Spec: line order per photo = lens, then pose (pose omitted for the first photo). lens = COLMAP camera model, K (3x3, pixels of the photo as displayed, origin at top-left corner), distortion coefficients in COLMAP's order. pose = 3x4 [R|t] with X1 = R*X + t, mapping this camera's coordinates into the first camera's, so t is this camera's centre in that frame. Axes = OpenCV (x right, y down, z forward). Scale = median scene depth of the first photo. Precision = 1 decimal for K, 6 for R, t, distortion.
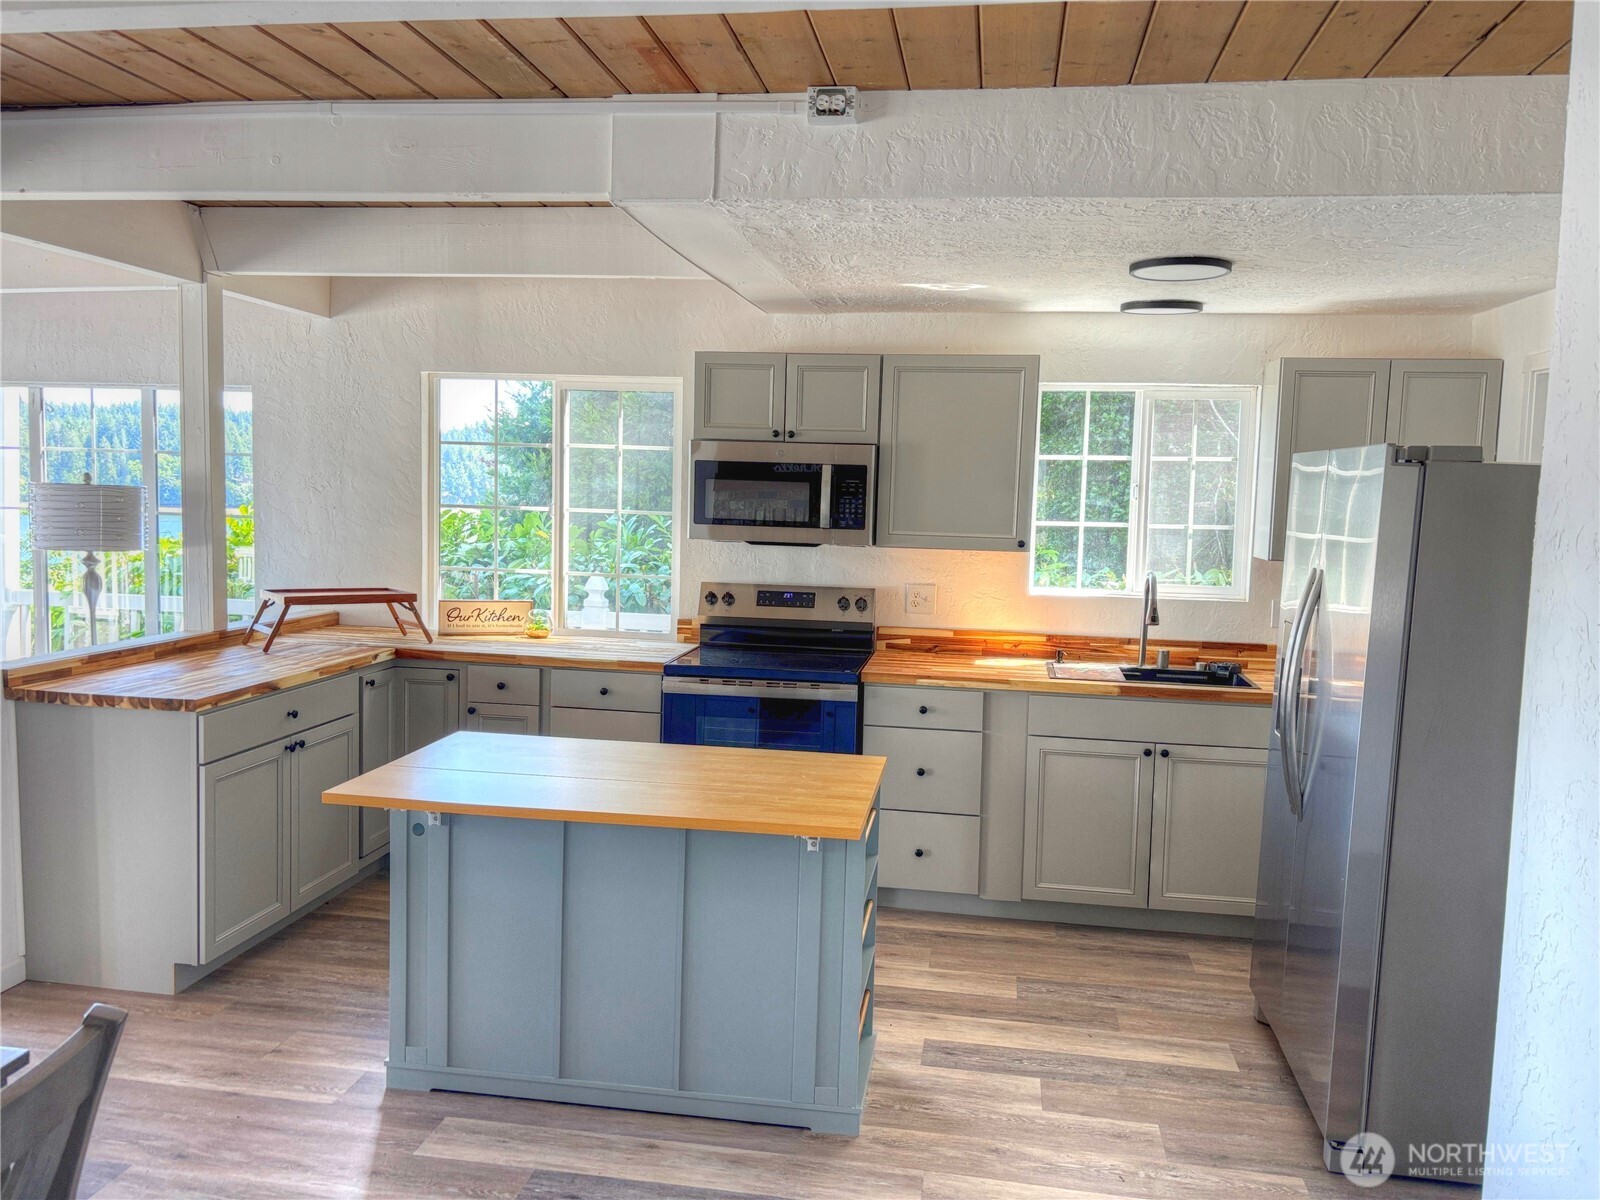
lens RADIAL K [[1225.8, 0, 809.0], [0, 1225.8, 598.3], [0, 0, 1]] dist [0.075285, -0.097590]
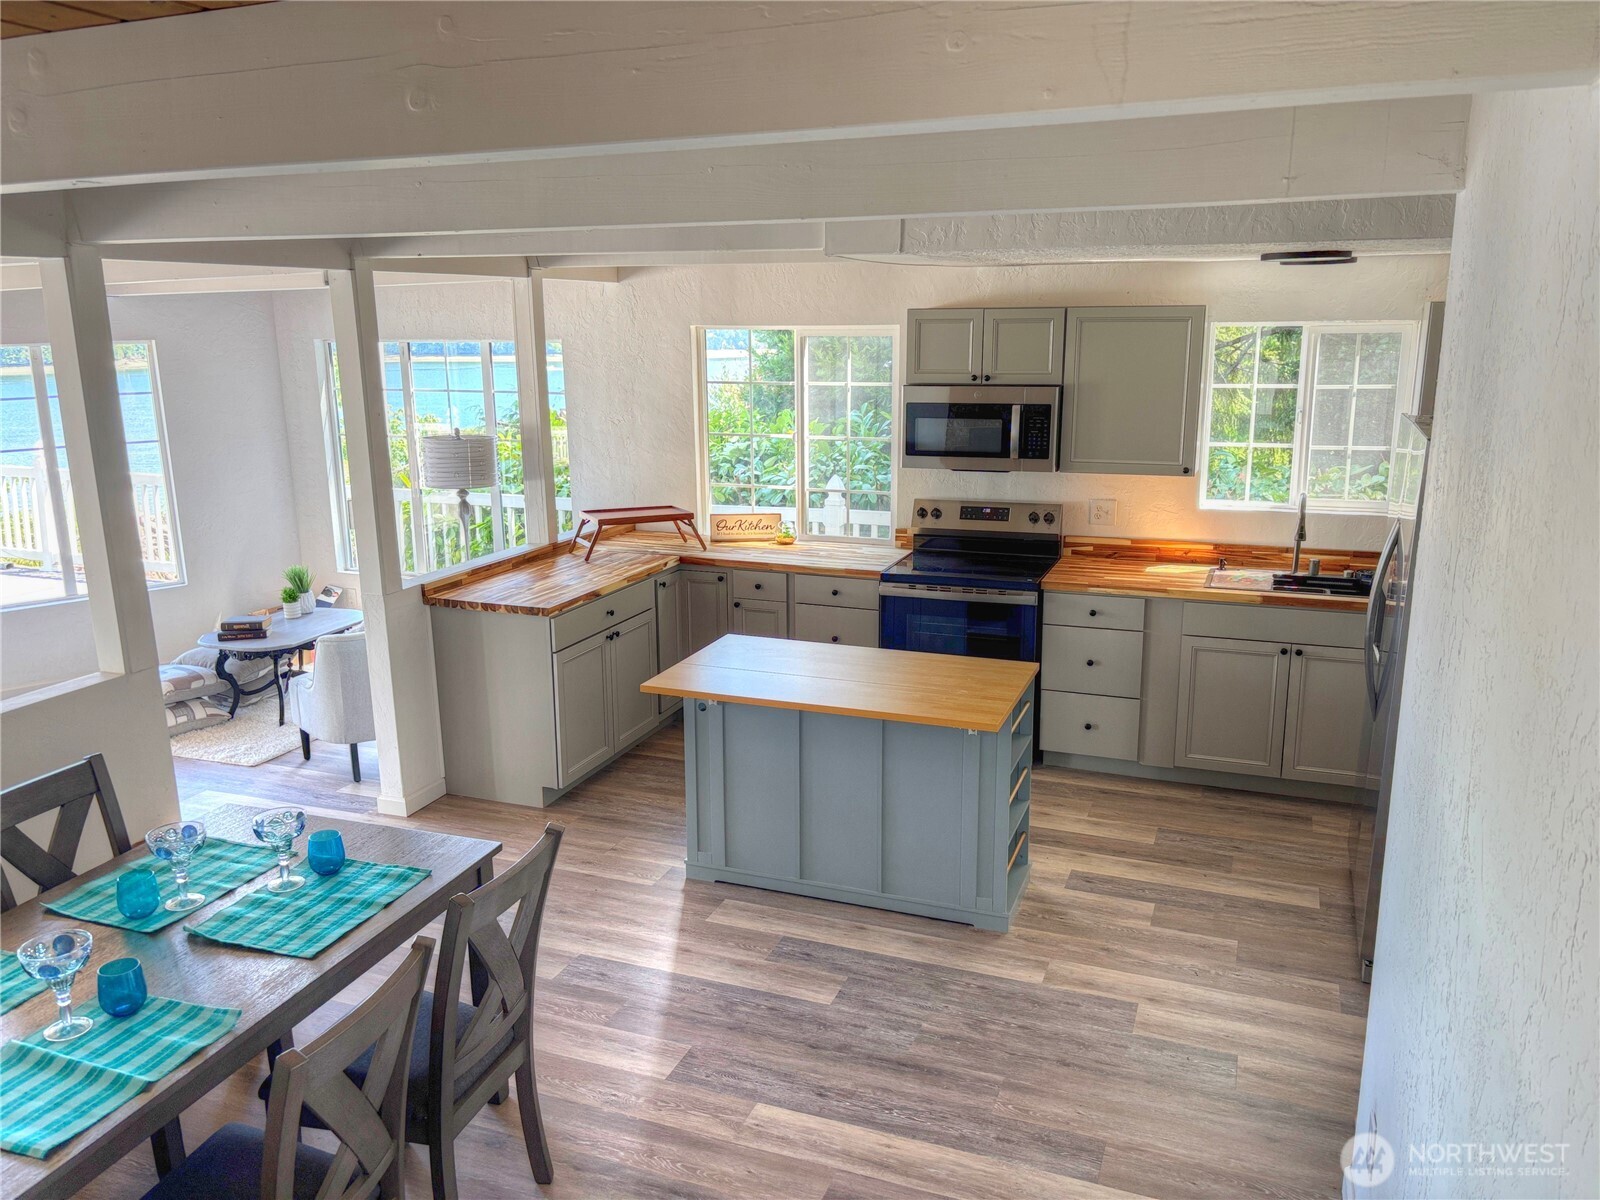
lens RADIAL K [[1218.2, 0, 796.1], [0, 1218.2, 610.7], [0, 0, 1]] dist [0.080319, -0.098314]
pose [[0.975701, 0.012747, -0.218735, 0.075200], [0.018639, 0.989859, 0.140827, -0.091145], [0.218312, -0.141481, 0.965569, -0.245892]]
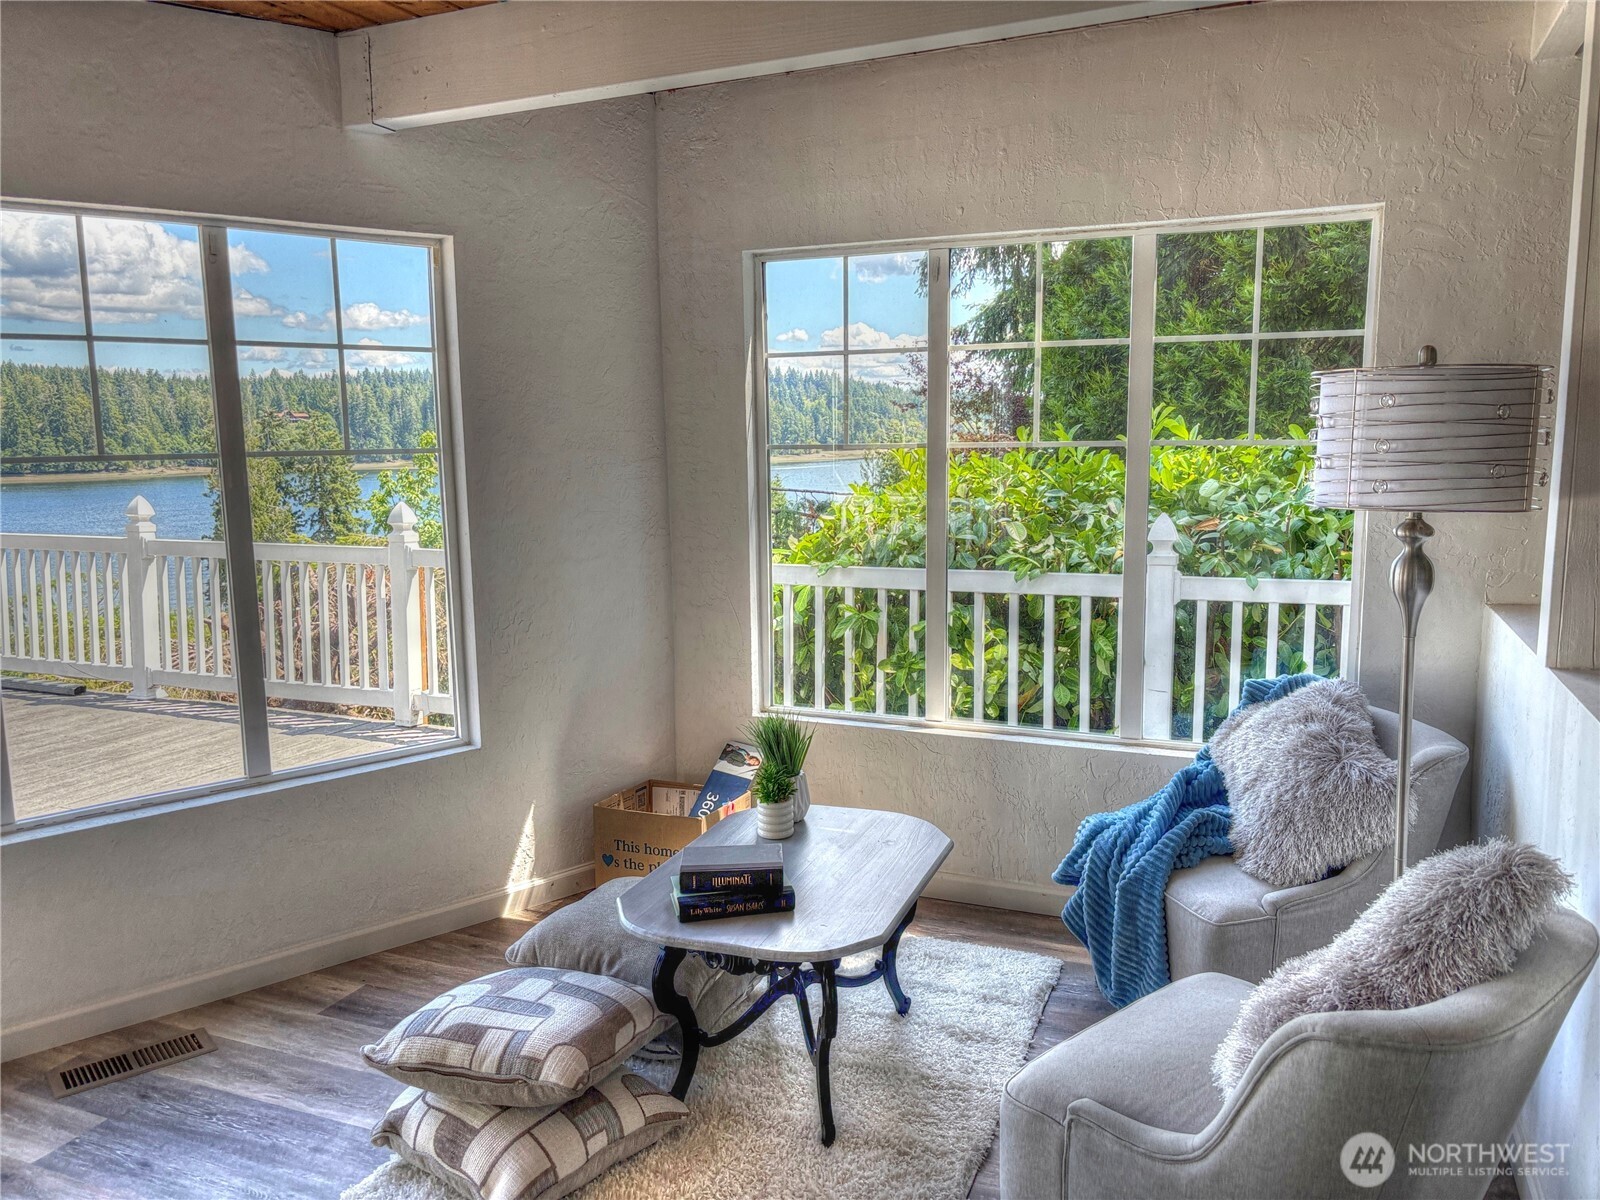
lens RADIAL K [[1218.2, 0, 796.1], [0, 1218.2, 610.7], [0, 0, 1]] dist [0.080319, -0.098314]
pose [[0.972671, -0.003561, -0.232160, -0.752935], [0.017297, 0.998215, 0.057156, -0.032743], [0.231542, -0.059609, 0.970997, 0.510647]]
